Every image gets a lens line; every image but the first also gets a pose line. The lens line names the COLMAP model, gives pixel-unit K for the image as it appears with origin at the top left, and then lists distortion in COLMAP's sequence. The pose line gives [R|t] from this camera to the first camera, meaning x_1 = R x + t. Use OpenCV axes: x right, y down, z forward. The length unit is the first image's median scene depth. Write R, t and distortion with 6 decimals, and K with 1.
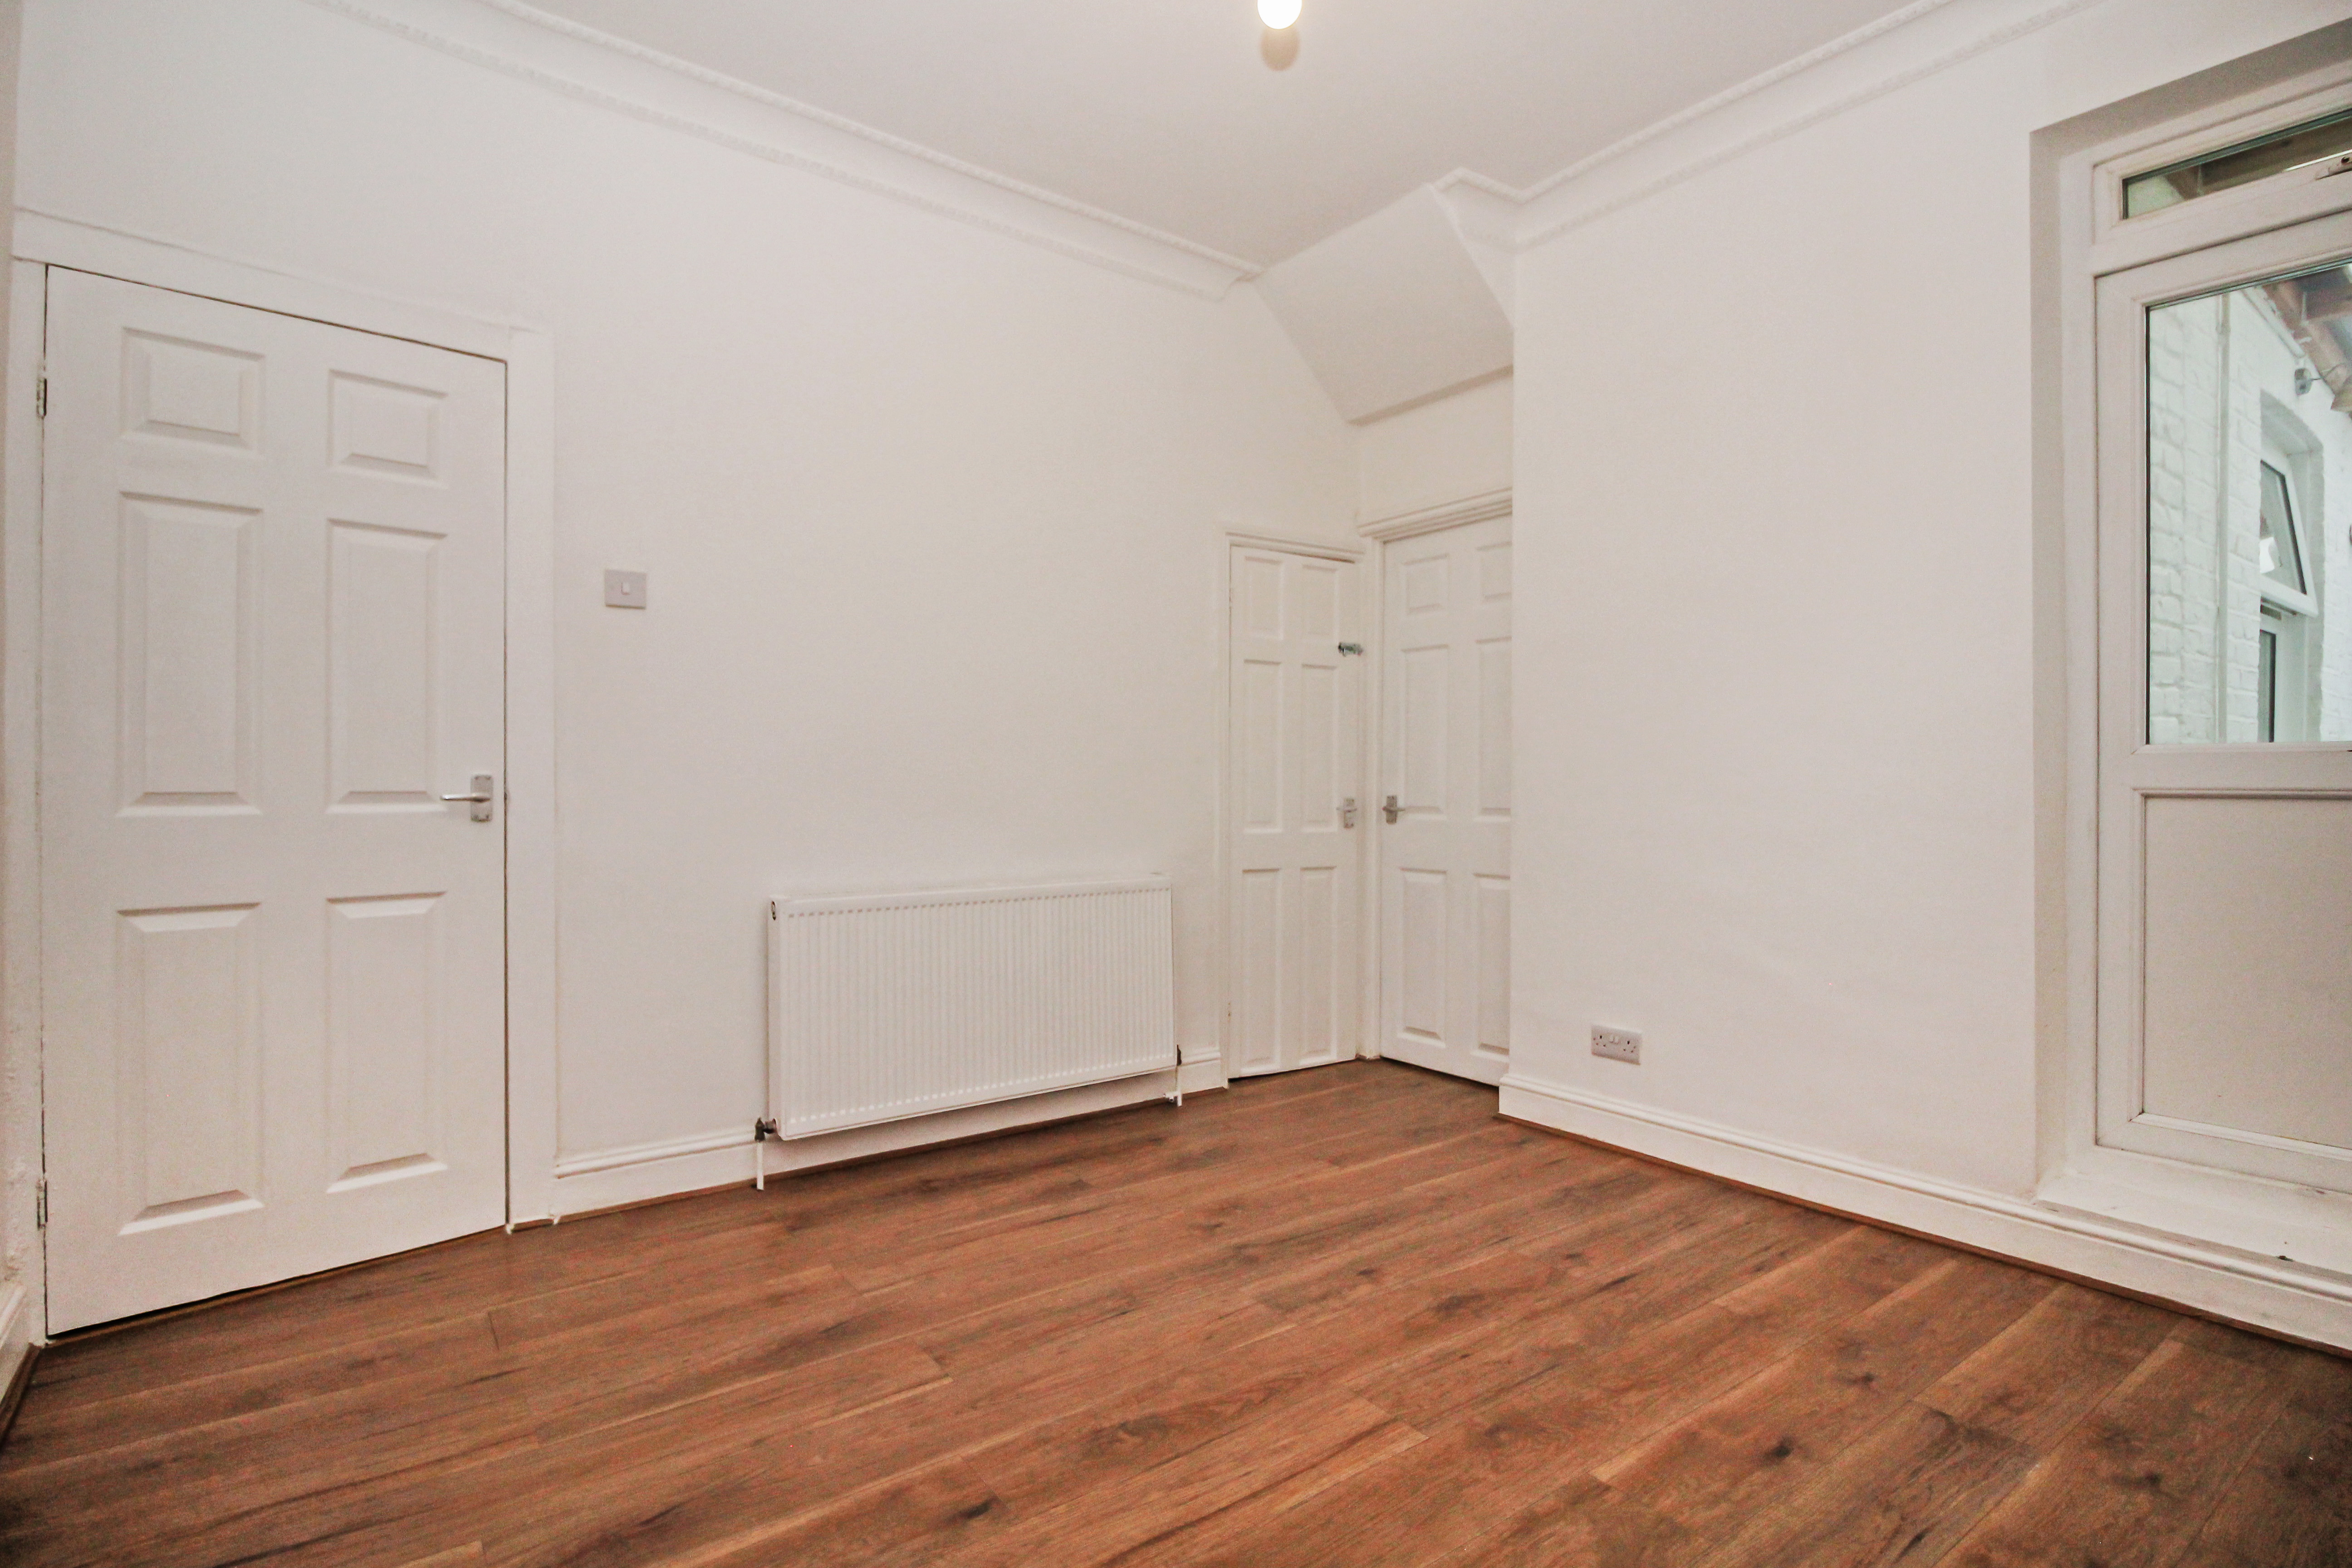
lens RADIAL K [[1114.6, 0, 1158.7], [0, 1114.6, 781.9], [0, 0, 1]] dist [-0.015567, -0.001023]
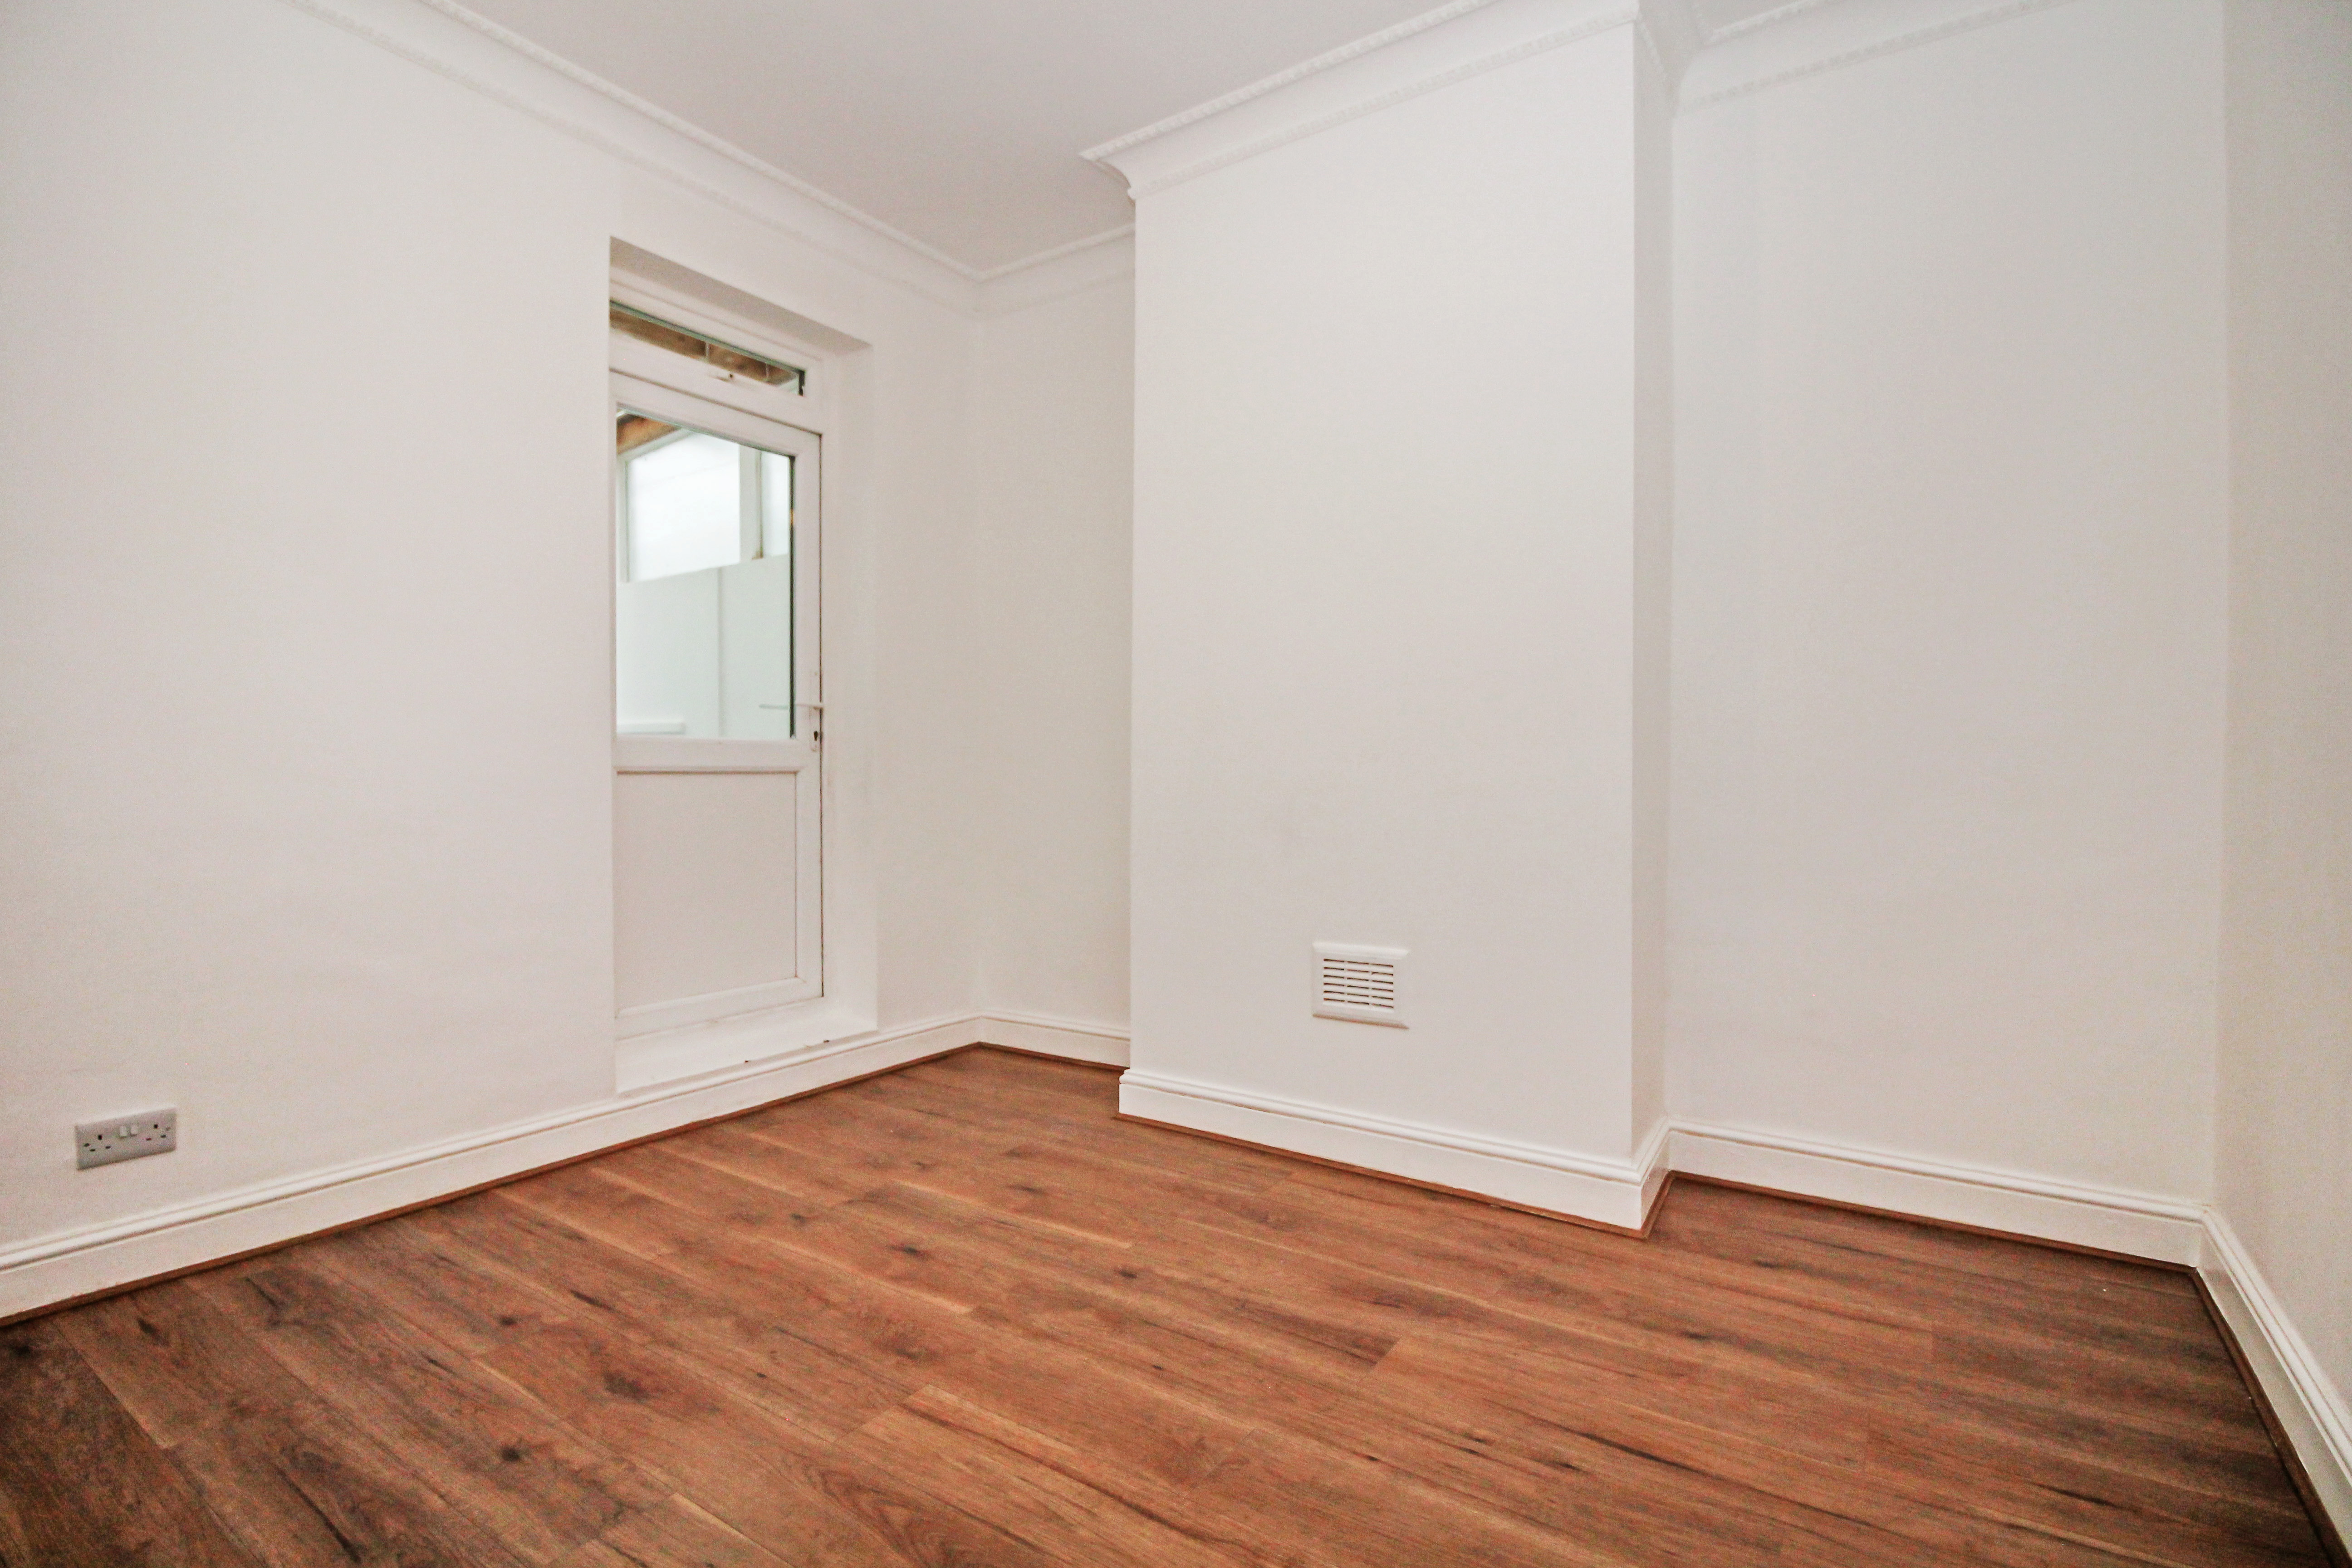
lens RADIAL K [[1114.6, 0, 1149.7], [0, 1114.6, 784.5], [0, 0, 1]] dist [-0.015567, -0.001023]
pose [[-0.327817, -0.015781, 0.944609, -0.632184], [-0.003348, 0.999874, 0.015542, 0.004882], [-0.944735, 0.001932, -0.327829, 0.895630]]
